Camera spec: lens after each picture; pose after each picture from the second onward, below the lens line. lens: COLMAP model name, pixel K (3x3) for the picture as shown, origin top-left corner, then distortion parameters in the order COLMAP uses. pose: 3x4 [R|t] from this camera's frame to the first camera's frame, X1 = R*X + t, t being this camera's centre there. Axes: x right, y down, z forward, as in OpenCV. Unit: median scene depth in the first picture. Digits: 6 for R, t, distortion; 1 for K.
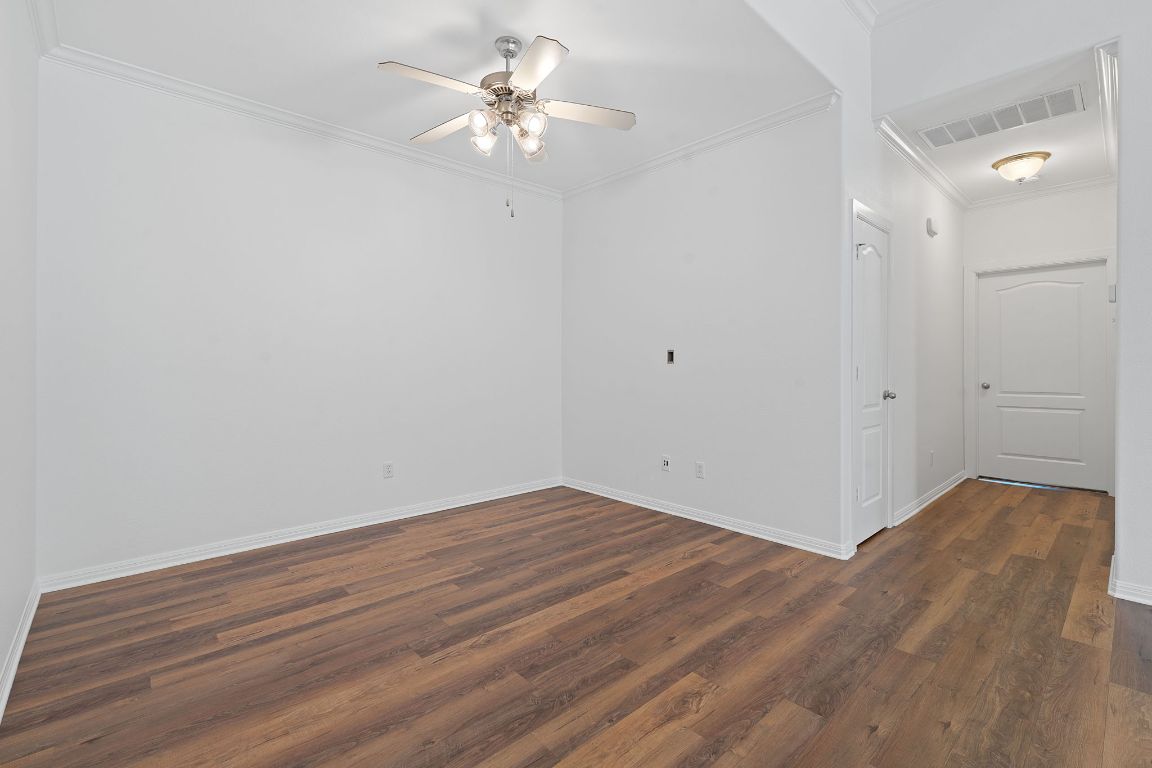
lens RADIAL K [[510.1, 0, 573.7], [0, 510.1, 377.1], [0, 0, 1]] dist [-0.011345, 0.000576]
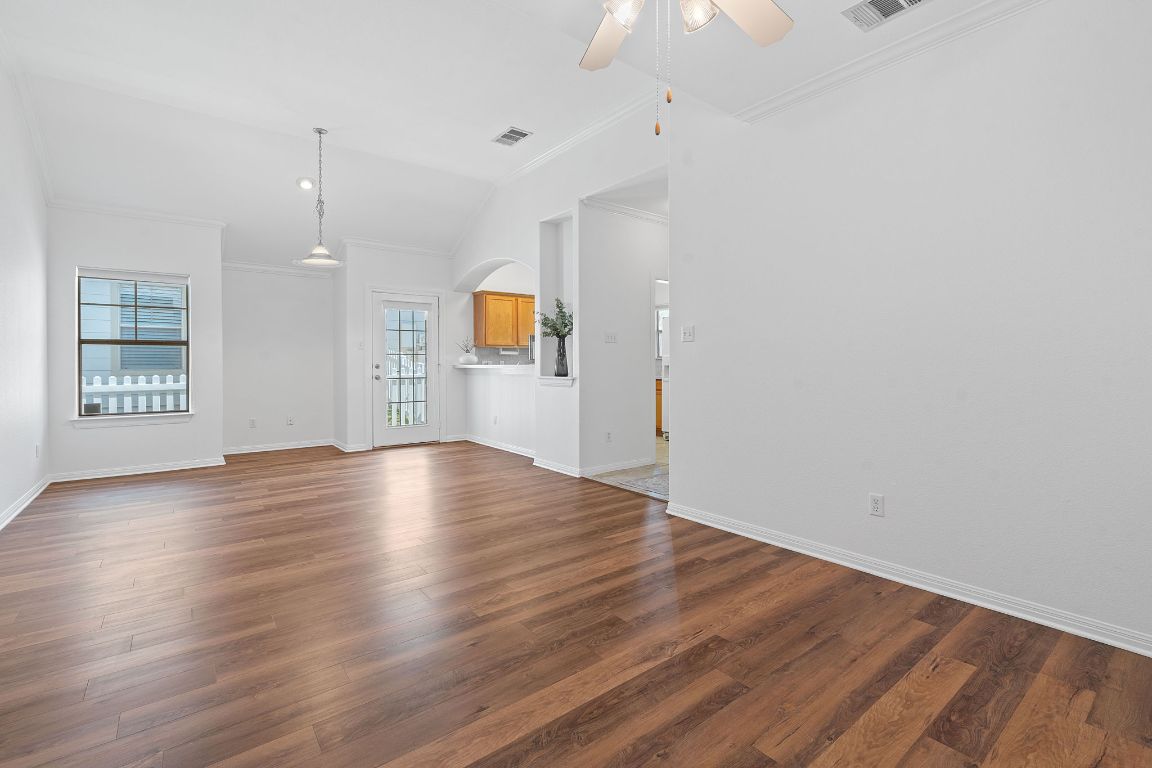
lens RADIAL K [[510.1, 0, 570.4], [0, 510.1, 367.5], [0, 0, 1]] dist [-0.011345, 0.000576]
pose [[-0.996577, 0.002914, 0.082617, -0.075815], [0.005486, 0.999507, 0.030922, -0.045072], [-0.082486, 0.031269, -0.996102, 1.948202]]
